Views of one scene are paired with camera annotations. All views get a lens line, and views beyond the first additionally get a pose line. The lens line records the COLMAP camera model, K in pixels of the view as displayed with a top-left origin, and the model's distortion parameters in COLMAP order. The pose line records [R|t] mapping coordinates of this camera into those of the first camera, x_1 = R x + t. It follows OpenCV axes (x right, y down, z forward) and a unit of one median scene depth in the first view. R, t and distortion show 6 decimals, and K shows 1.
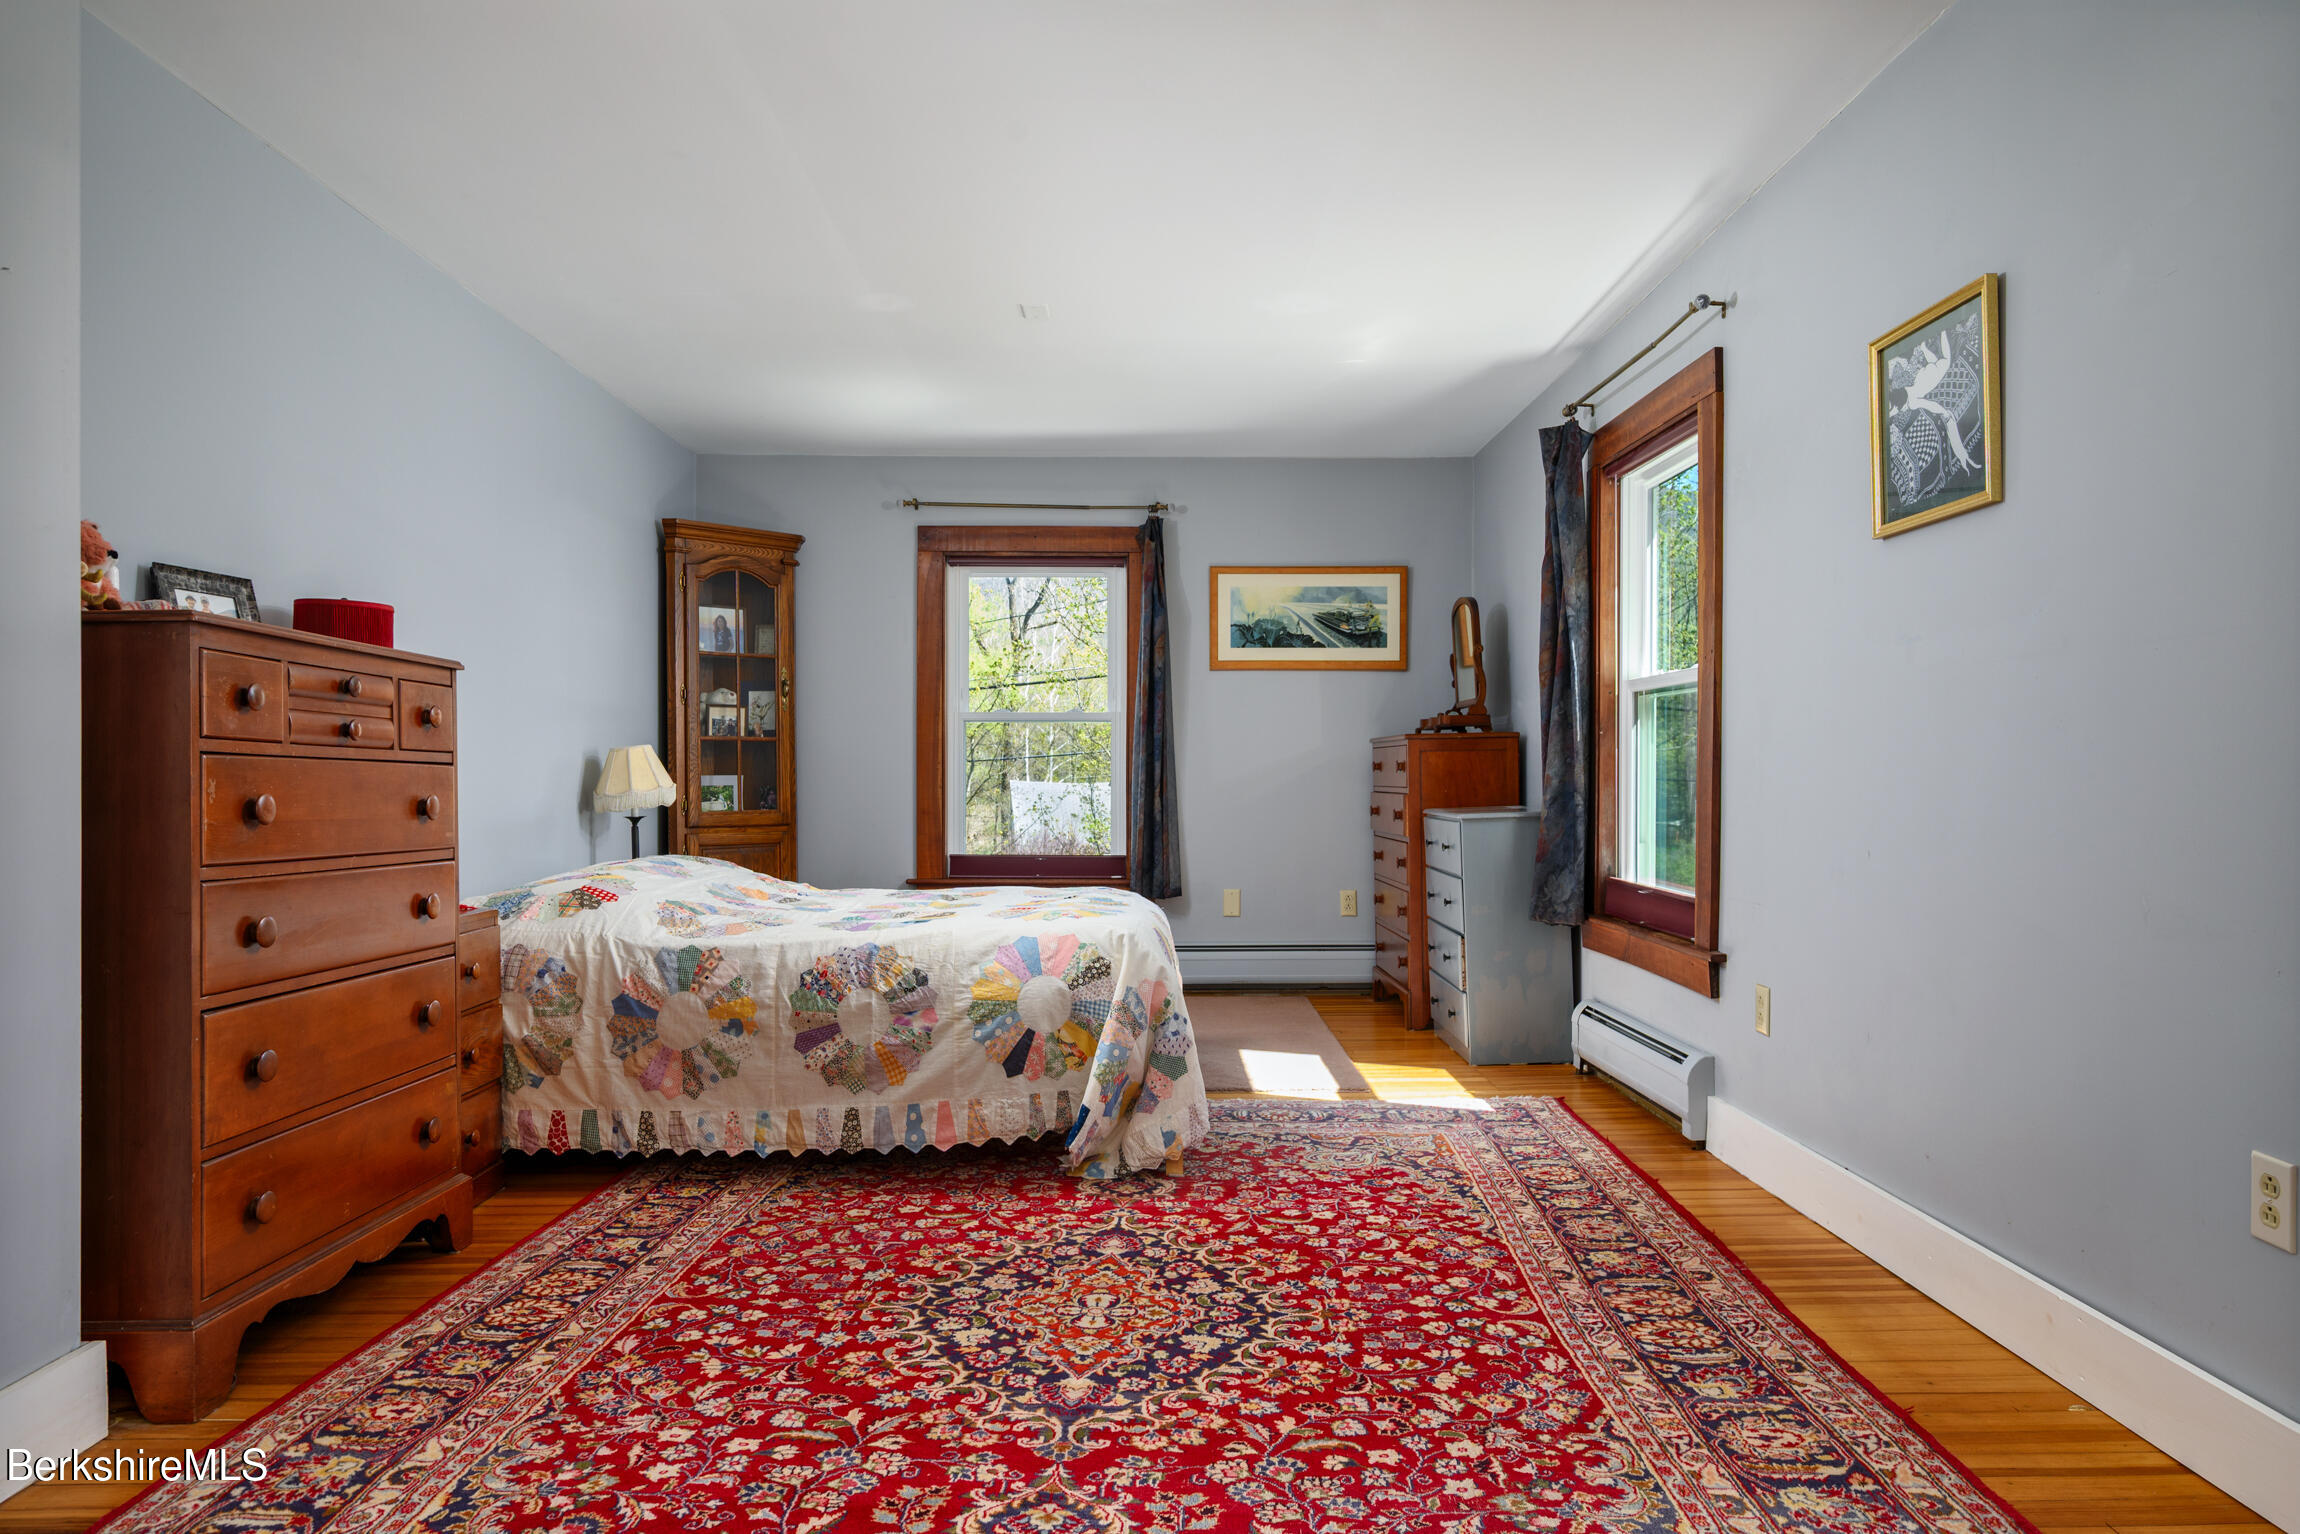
lens RADIAL K [[1423.1, 0, 1134.2], [0, 1423.1, 770.2], [0, 0, 1]] dist [-0.000192, -0.000284]
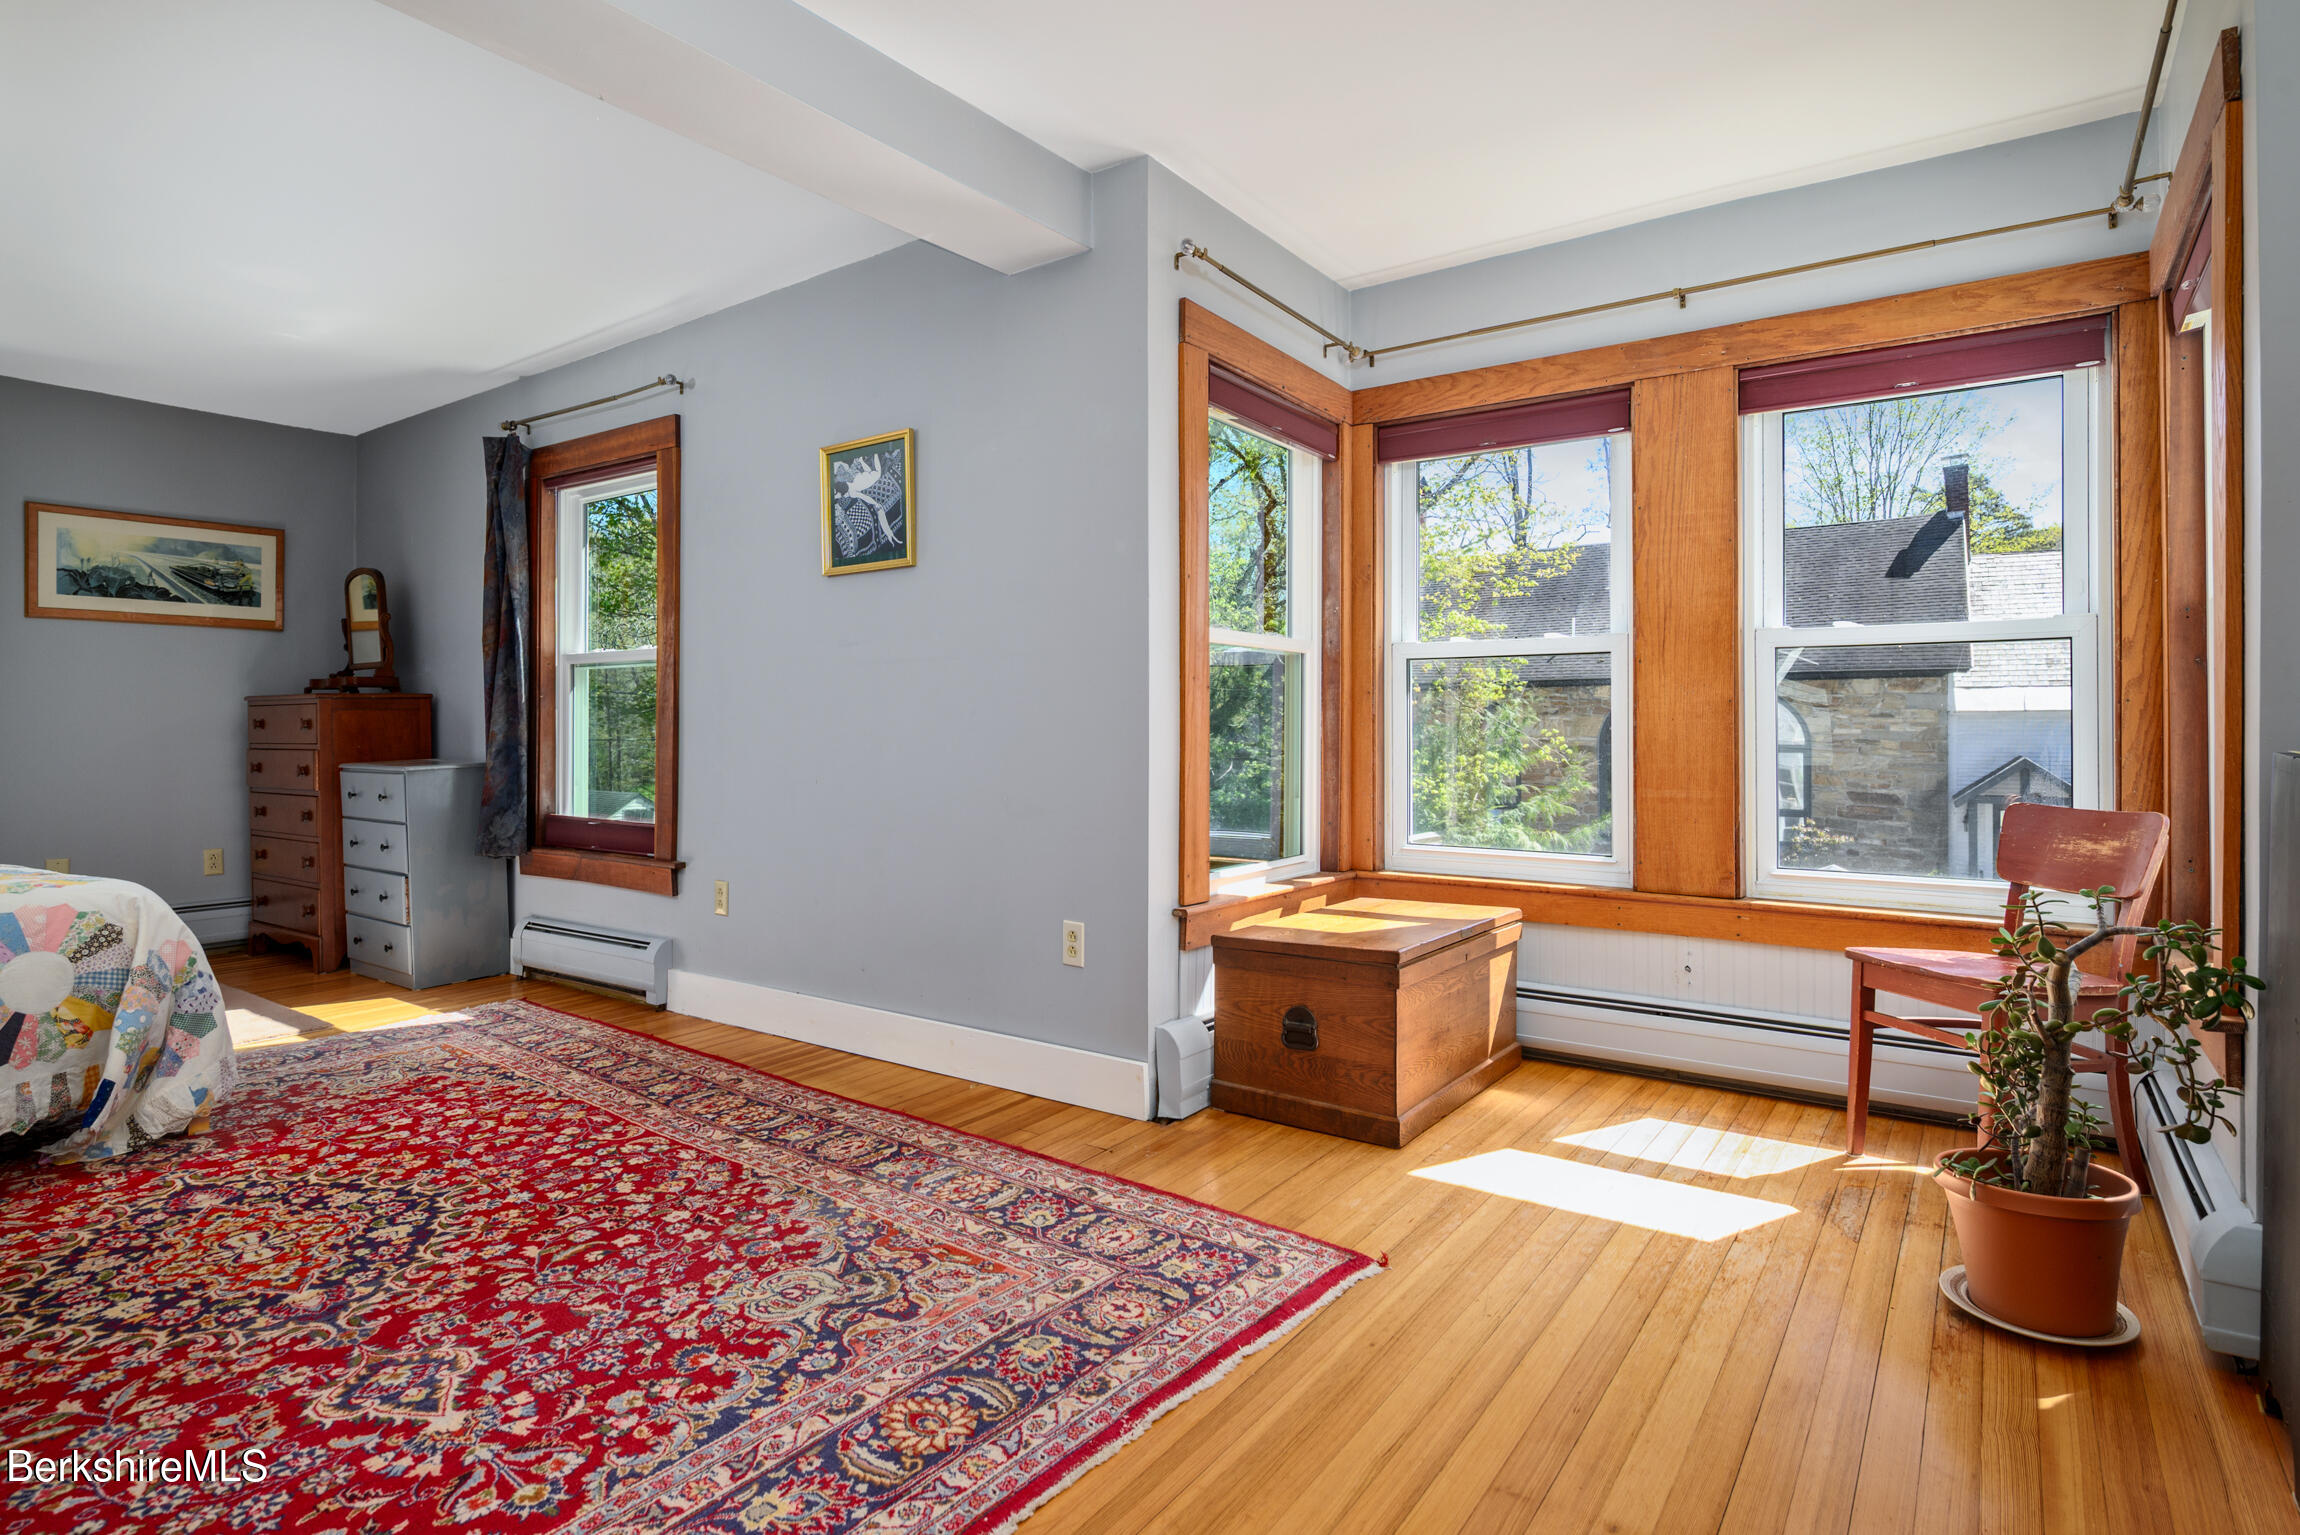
lens RADIAL K [[1192.2, 0, 1162.6], [0, 1192.2, 725.4], [0, 0, 1]] dist [-0.006609, 0.001806]
pose [[0.580564, -0.000309, 0.814214, -0.285586], [0.001549, 0.999999, -0.000725, 0.000073], [-0.814213, 0.001682, 0.580564, -0.038803]]
